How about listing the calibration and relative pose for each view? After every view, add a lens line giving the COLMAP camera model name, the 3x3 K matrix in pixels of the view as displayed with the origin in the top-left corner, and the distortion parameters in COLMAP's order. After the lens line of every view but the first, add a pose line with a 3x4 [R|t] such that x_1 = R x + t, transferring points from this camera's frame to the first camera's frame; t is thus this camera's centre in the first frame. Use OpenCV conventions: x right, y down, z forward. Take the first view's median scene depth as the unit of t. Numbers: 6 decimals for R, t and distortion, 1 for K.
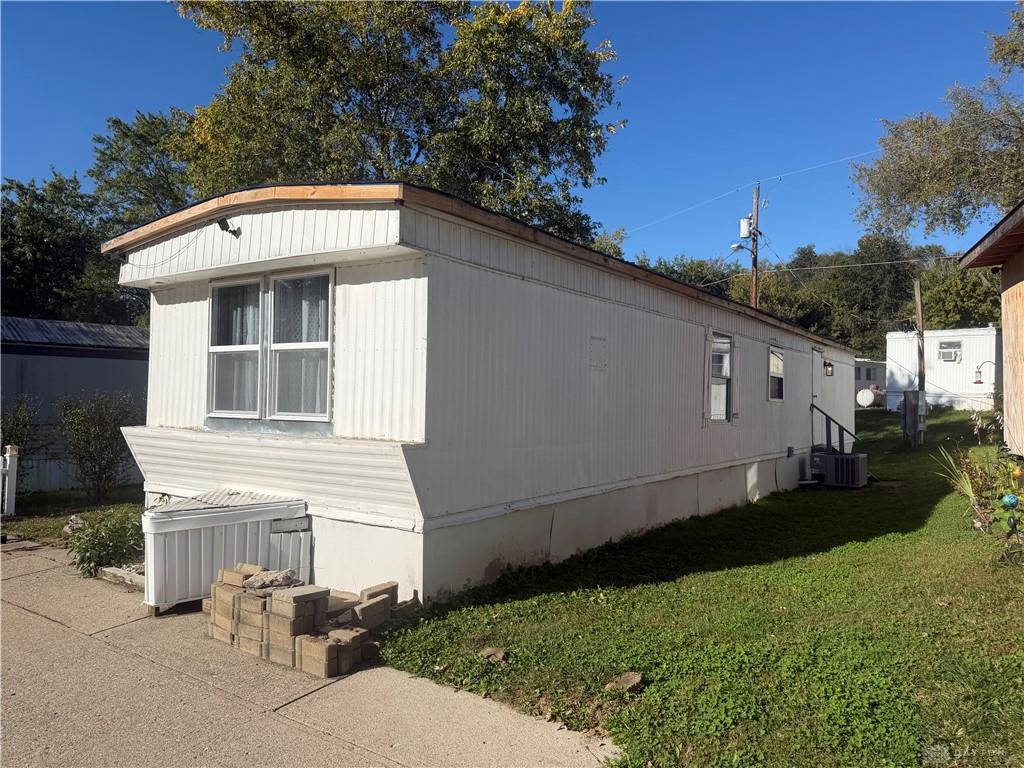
lens RADIAL K [[721.1, 0, 502.4], [0, 721.1, 384.8], [0, 0, 1]] dist [0.045886, -0.071059]
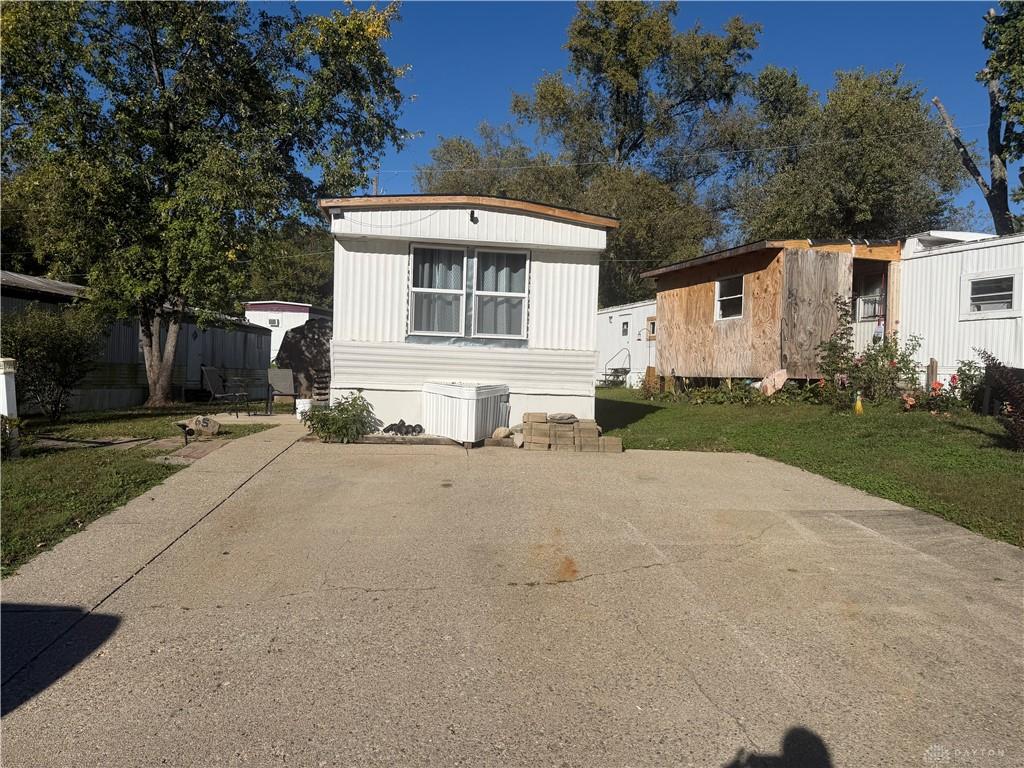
lens RADIAL K [[716.8, 0, 515.5], [0, 716.8, 386.1], [0, 0, 1]] dist [0.056901, -0.075126]
pose [[0.751064, 0.001182, 0.660229, -1.344655], [-0.035465, 0.998627, 0.038557, 0.094281], [-0.659276, -0.052374, 0.750074, -0.282017]]
